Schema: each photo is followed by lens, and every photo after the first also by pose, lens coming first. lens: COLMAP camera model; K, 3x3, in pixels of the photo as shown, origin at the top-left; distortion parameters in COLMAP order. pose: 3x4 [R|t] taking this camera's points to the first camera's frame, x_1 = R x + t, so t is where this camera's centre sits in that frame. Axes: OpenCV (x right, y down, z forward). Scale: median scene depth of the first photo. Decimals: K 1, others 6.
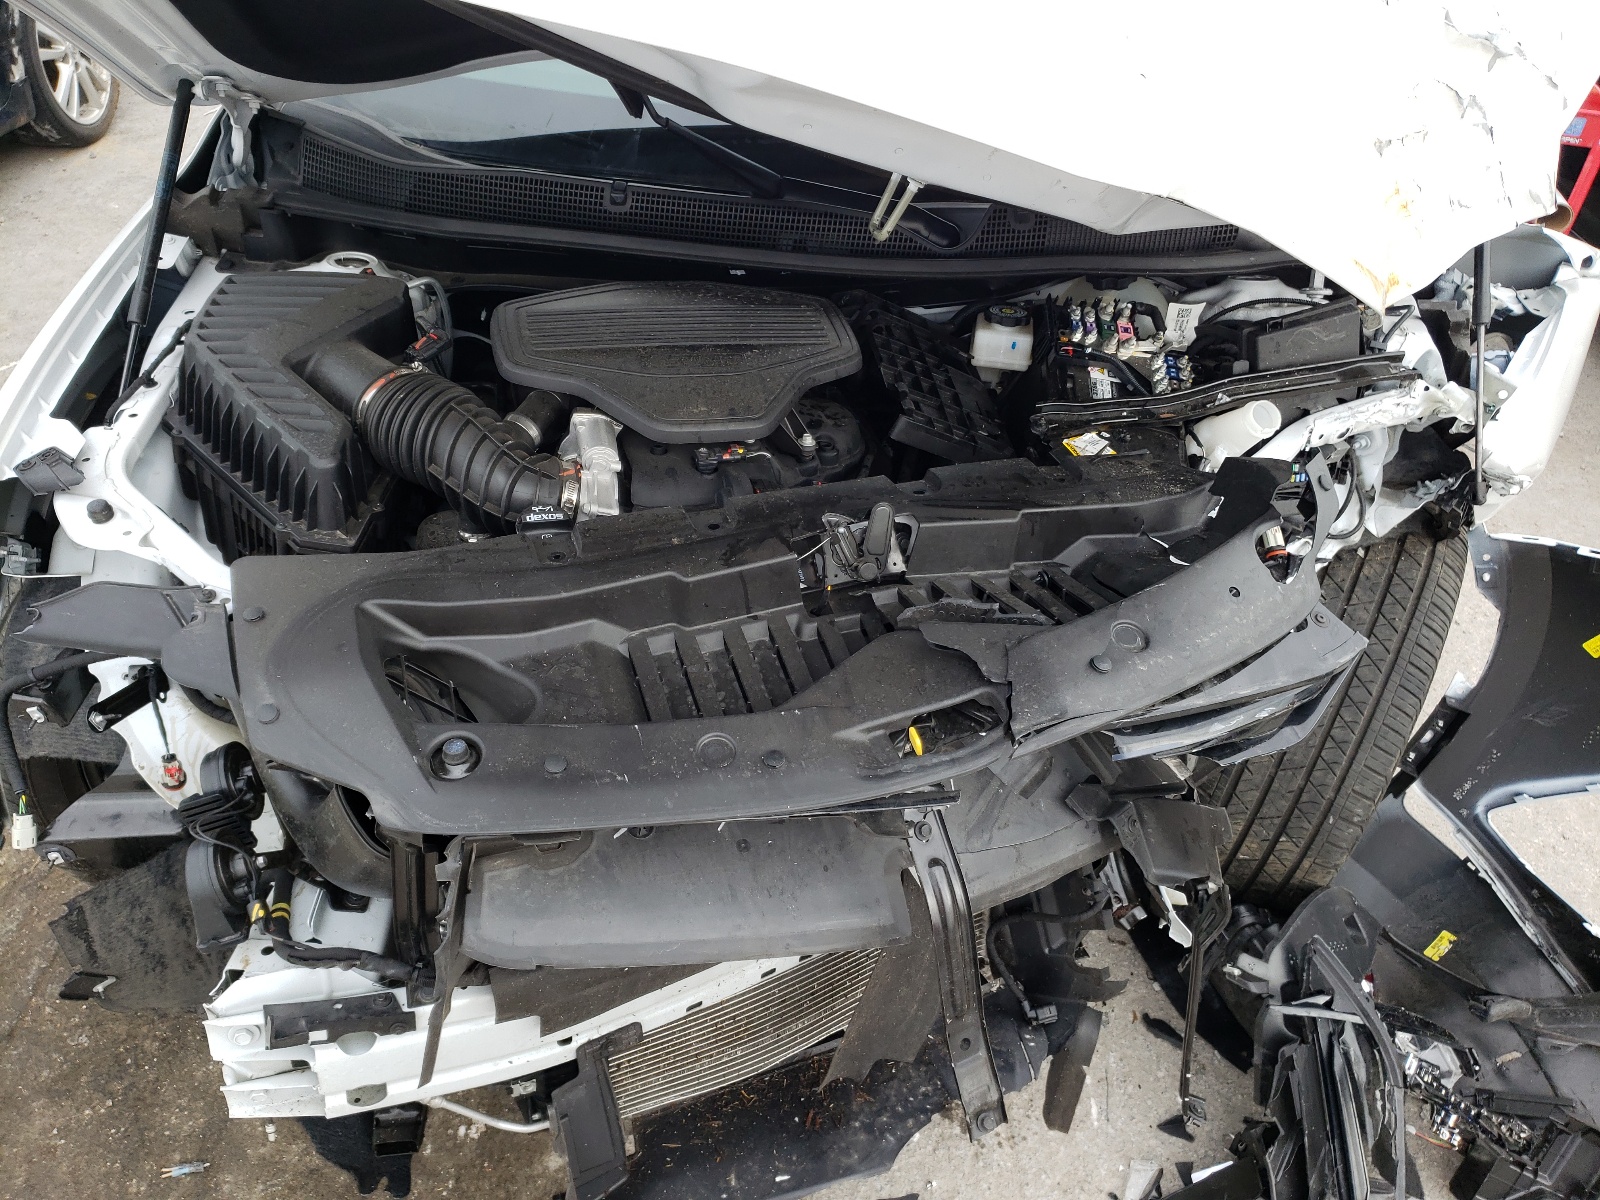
lens RADIAL K [[1206.5, 0, 784.1], [0, 1206.5, 609.7], [0, 0, 1]] dist [0.013688, 0.010967]
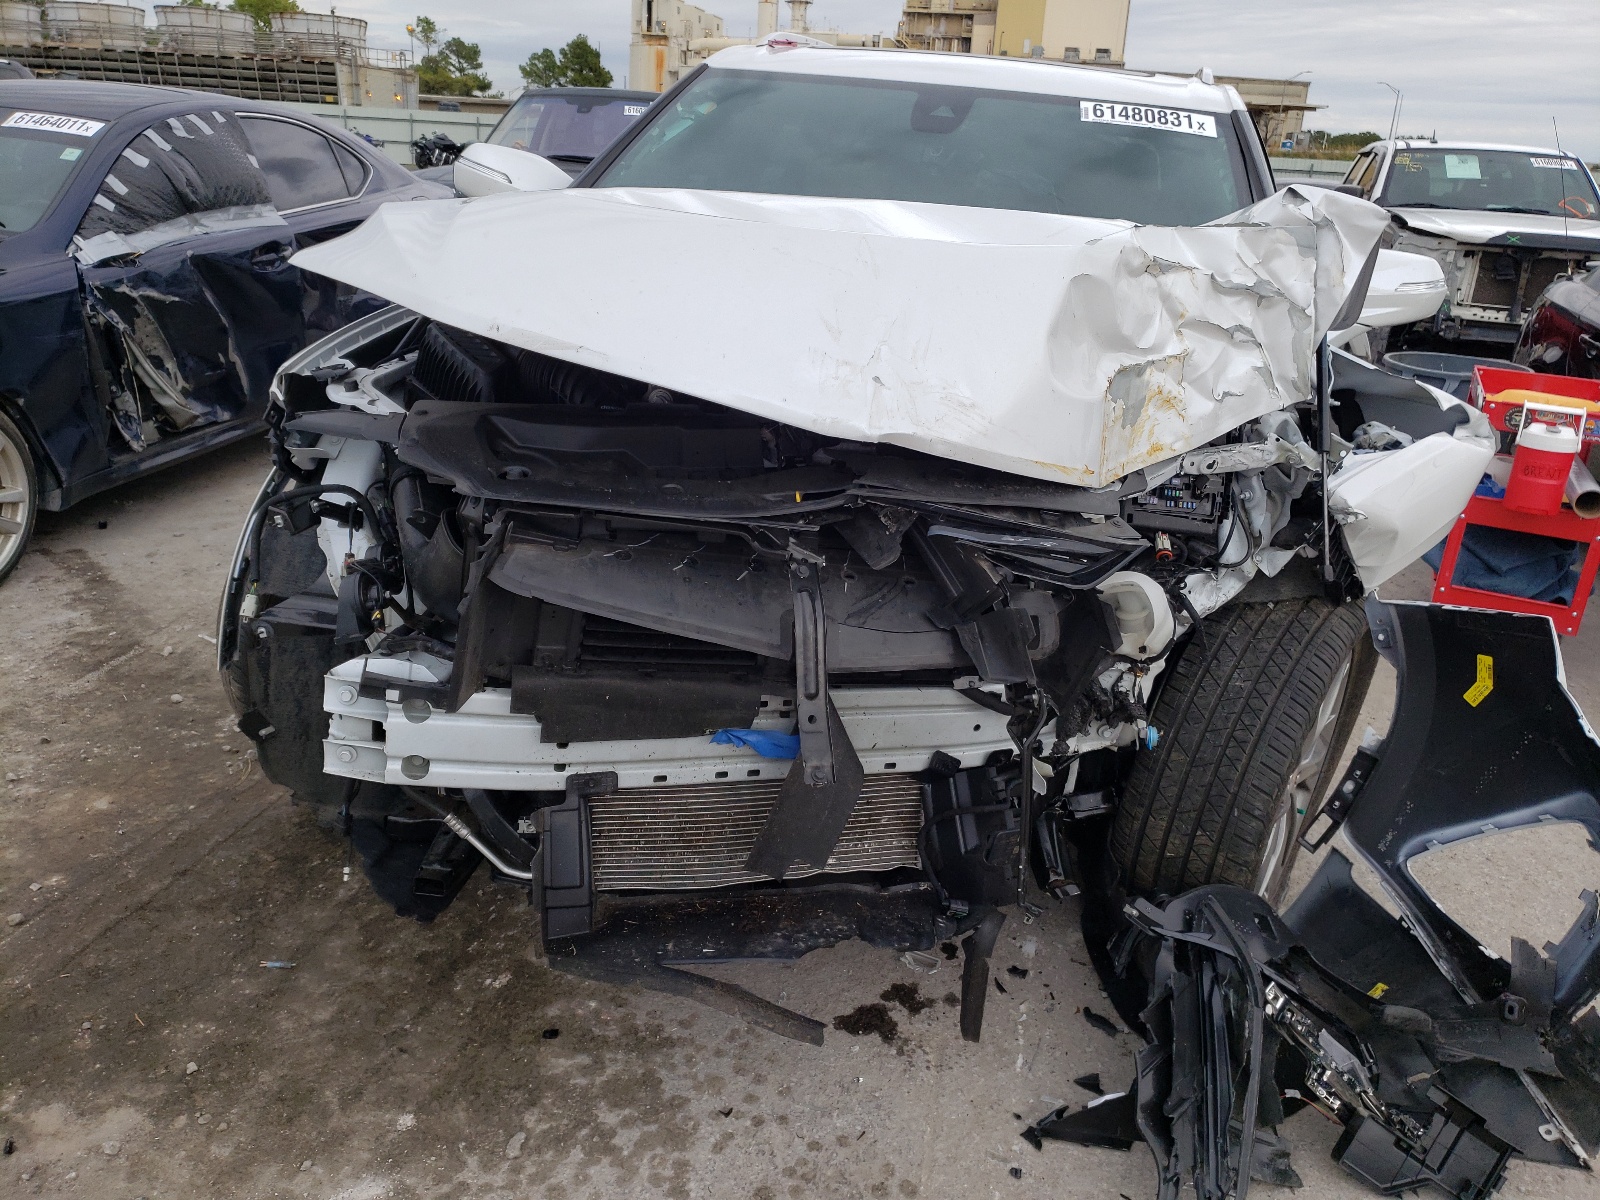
lens RADIAL K [[1186.2, 0, 813.2], [0, 1186.2, 599.1], [0, 0, 1]] dist [0.033395, -0.015345]
pose [[0.980674, 0.092805, -0.172237, 0.227501], [-0.143314, 0.940045, -0.309477, 0.395380], [0.133189, 0.328180, 0.935178, -0.209183]]
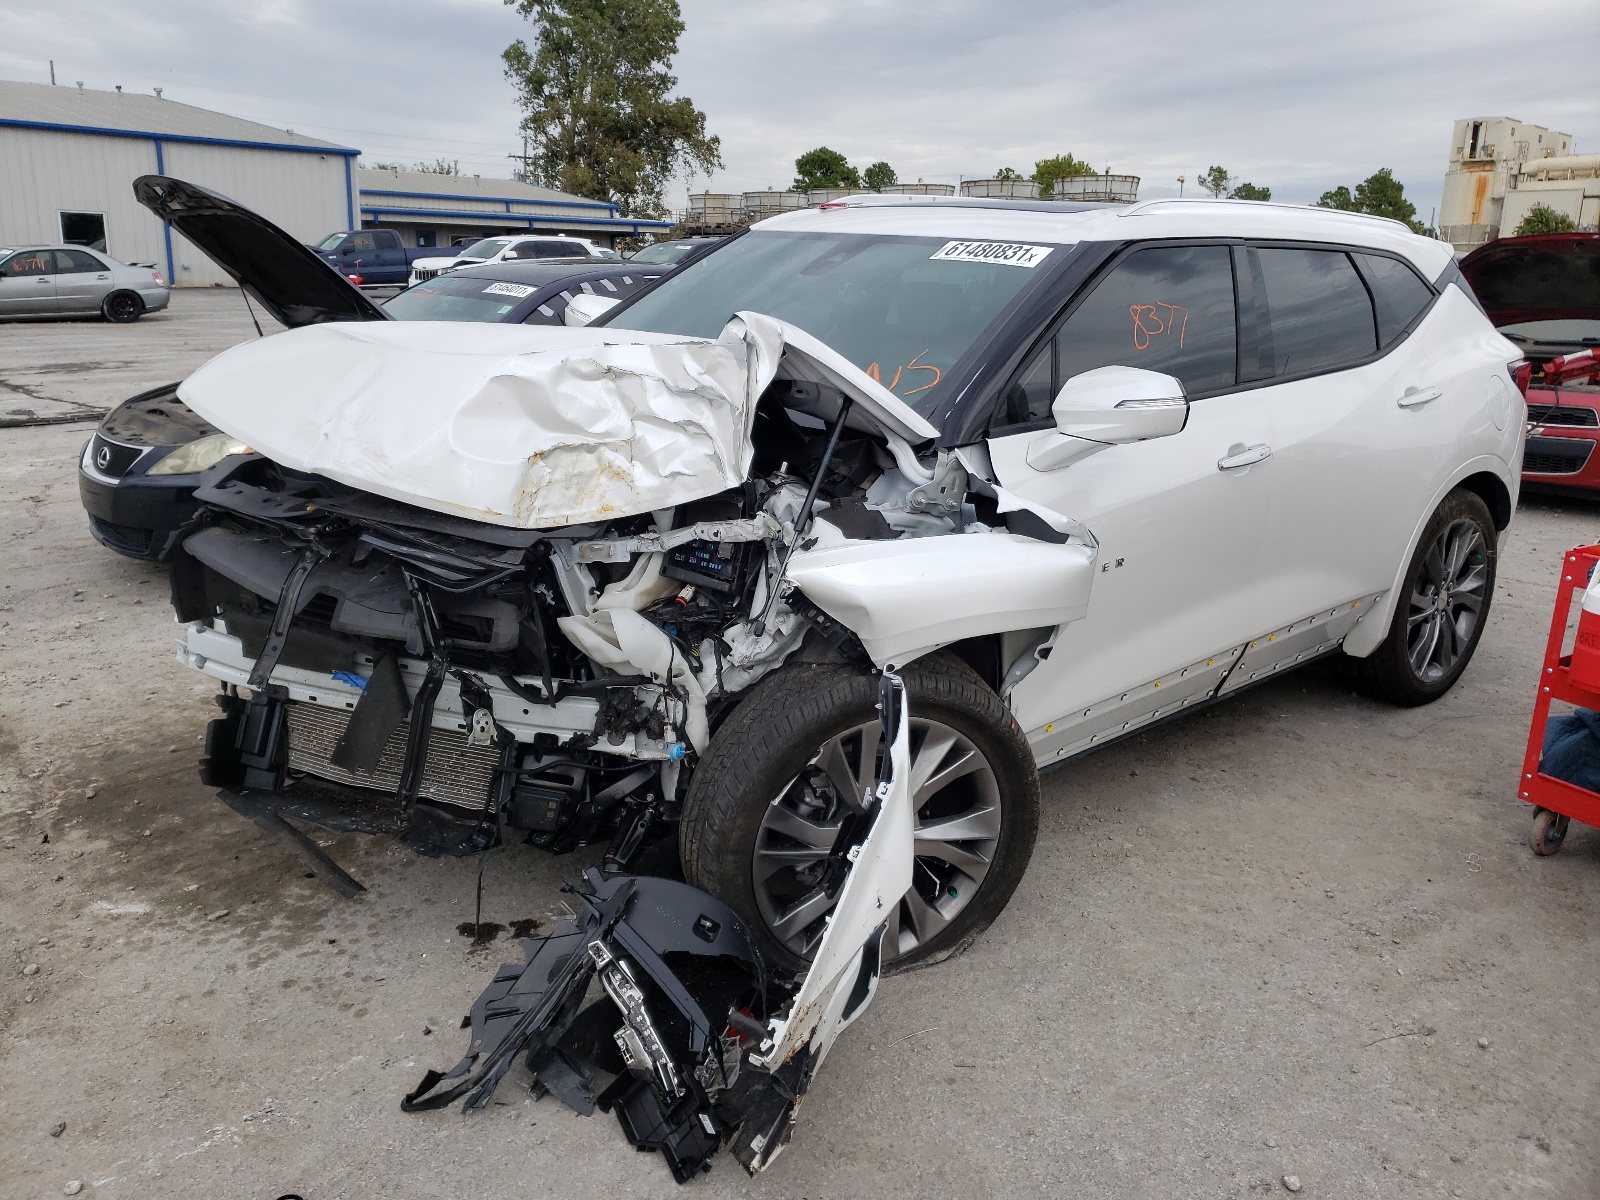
lens RADIAL K [[1206.5, 0, 800.1], [0, 1206.5, 596.0], [0, 0, 1]] dist [0.013688, 0.010967]
pose [[0.709515, 0.171262, -0.683562, 1.422464], [-0.440494, 0.864938, -0.240514, 0.231559], [0.550048, 0.471754, 0.689127, -0.027379]]
